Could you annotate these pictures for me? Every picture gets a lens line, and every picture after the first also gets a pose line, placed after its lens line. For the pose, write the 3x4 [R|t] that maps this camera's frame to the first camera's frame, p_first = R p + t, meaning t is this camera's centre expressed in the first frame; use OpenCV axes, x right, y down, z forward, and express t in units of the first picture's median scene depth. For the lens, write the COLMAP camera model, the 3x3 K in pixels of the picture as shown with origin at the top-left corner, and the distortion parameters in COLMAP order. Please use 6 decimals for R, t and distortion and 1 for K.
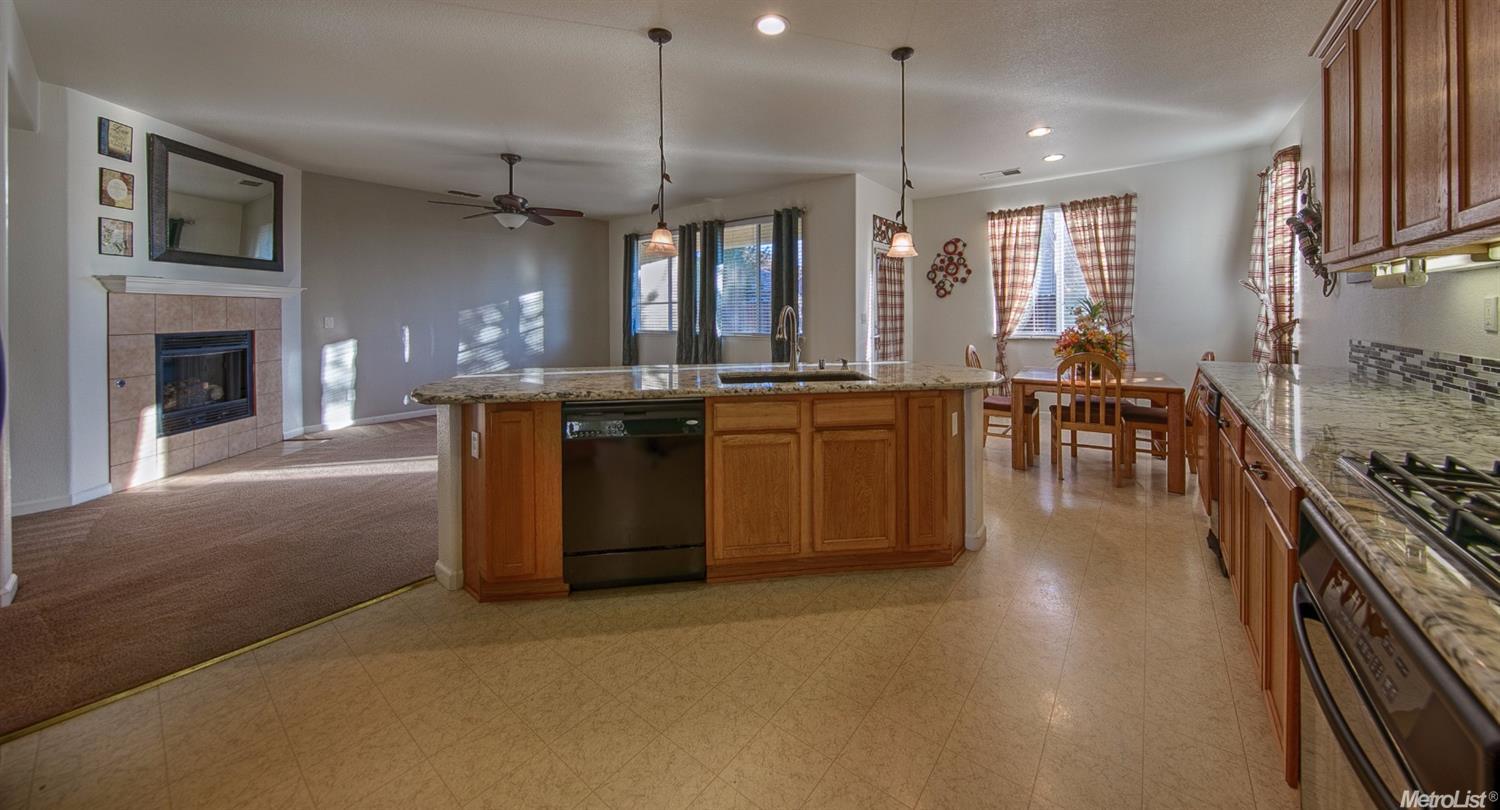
lens RADIAL K [[499.0, 0, 765.0], [0, 499.0, 319.0], [0, 0, 1]] dist [-0.006186, -0.000193]
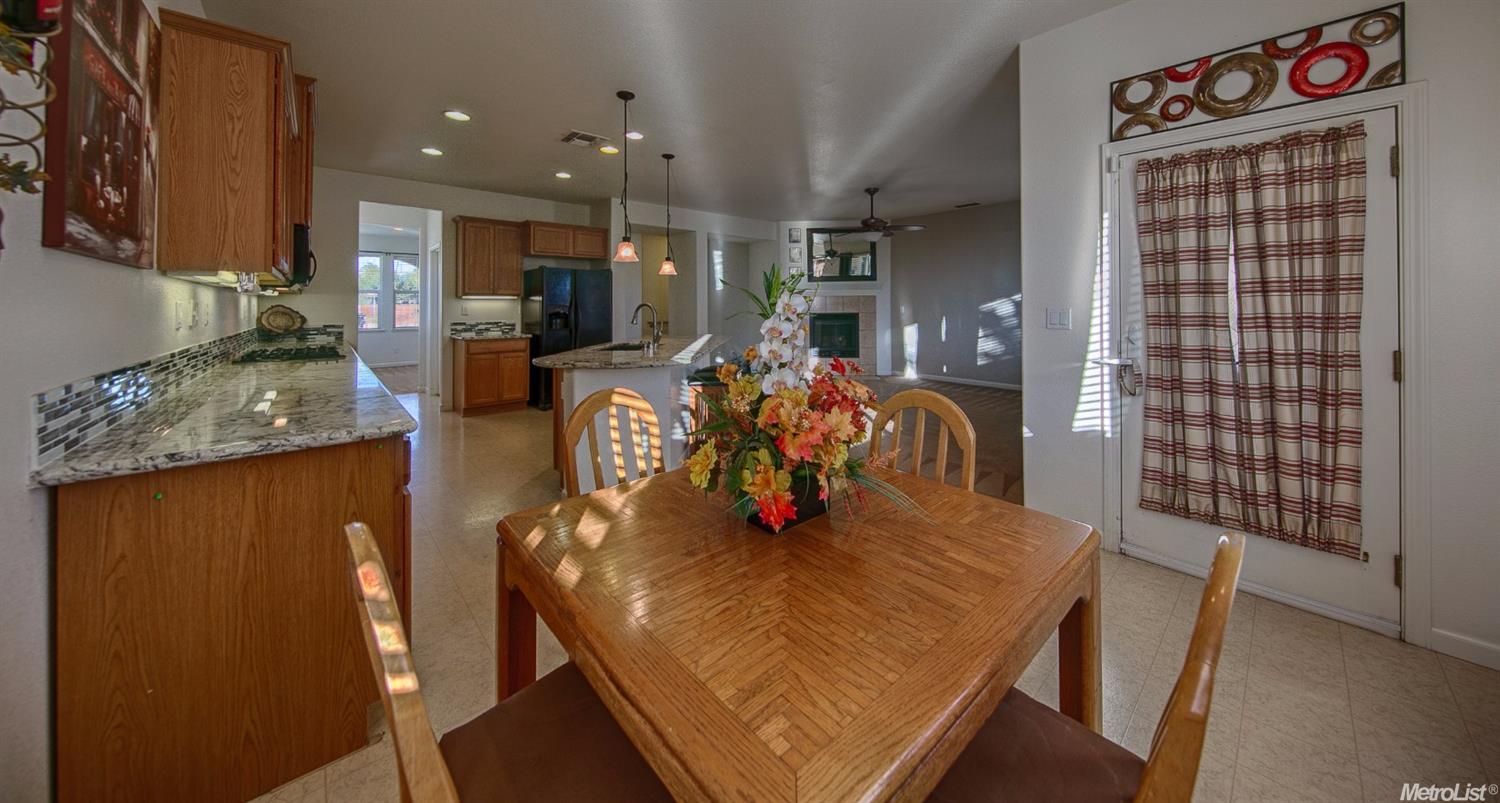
lens RADIAL K [[499.0, 0, 763.3], [0, 499.0, 297.6], [0, 0, 1]] dist [-0.006186, -0.000193]
pose [[-0.182122, -0.008487, -0.983239, 0.761024], [-0.008586, 0.999938, -0.007040, -0.016570], [0.983238, 0.007160, -0.182184, 0.842241]]
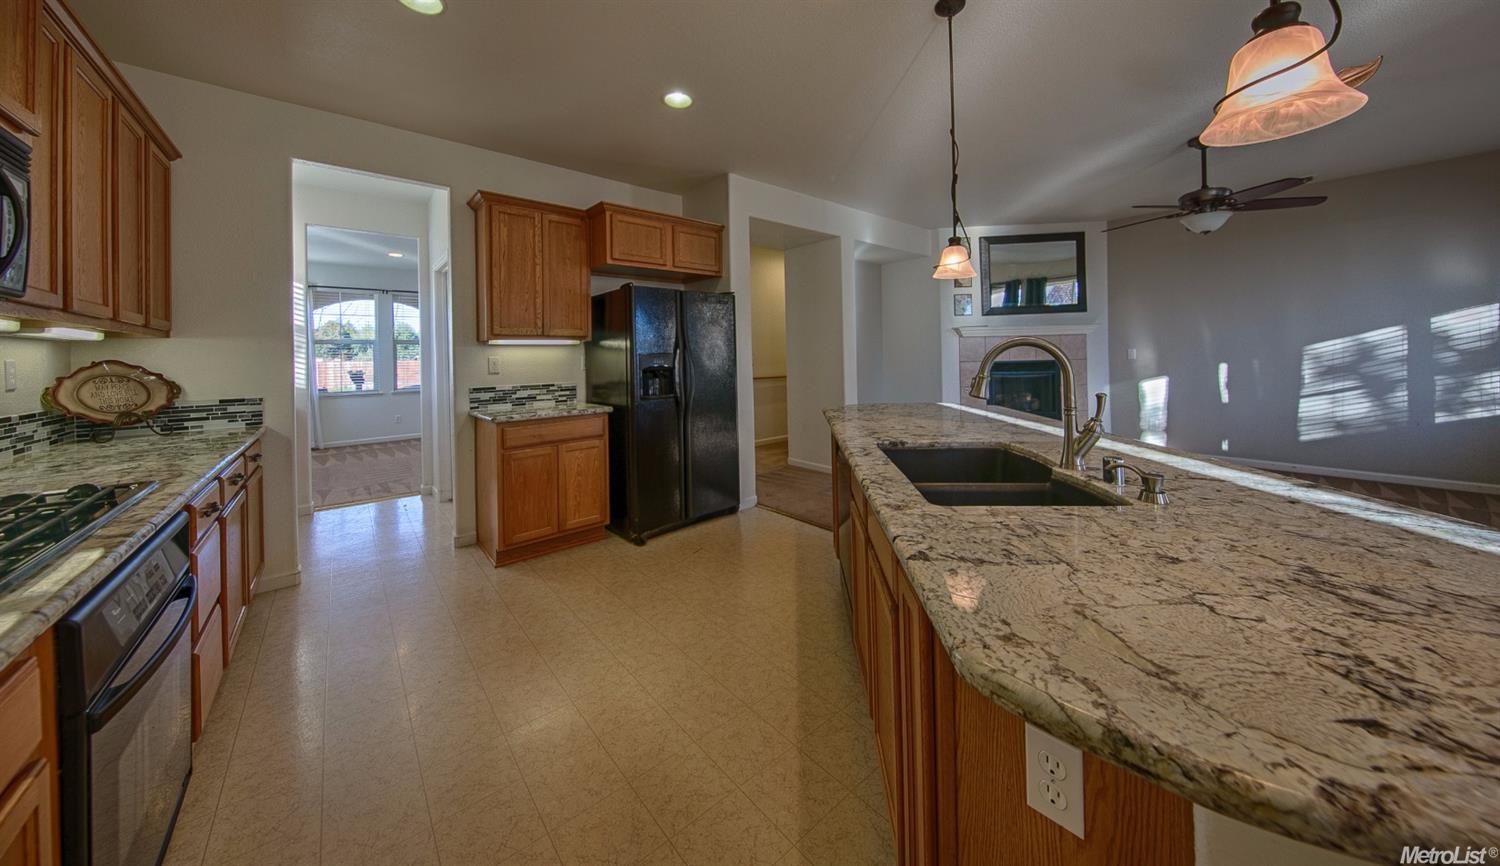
lens RADIAL K [[484.9, 0, 756.4], [0, 484.9, 350.0], [0, 0, 1]] dist [-0.007986, -0.000218]
pose [[-0.198267, -0.001946, -0.980146, 0.311774], [0.008040, 0.999961, -0.003612, -0.004529], [0.980115, -0.008596, -0.198243, 0.422839]]
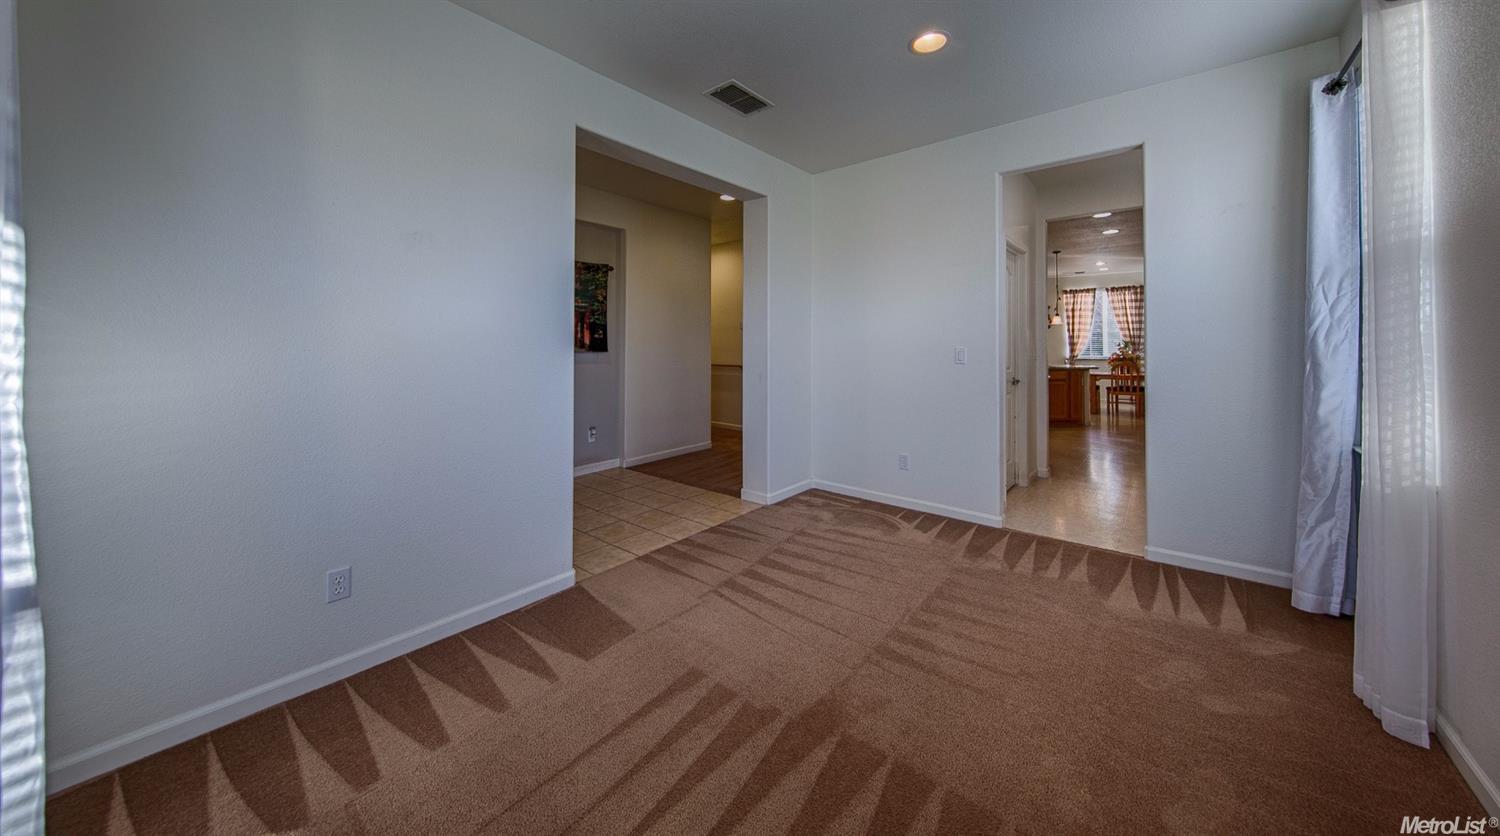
lens RADIAL K [[496.5, 0, 753.4], [0, 496.5, 331.8], [0, 0, 1]] dist [-0.001403, -0.000437]
pose [[0.998921, 0.005828, -0.046067, -0.685828], [-0.007167, 0.999555, -0.028950, 0.000423], [0.045878, 0.029249, 0.998519, -0.984472]]
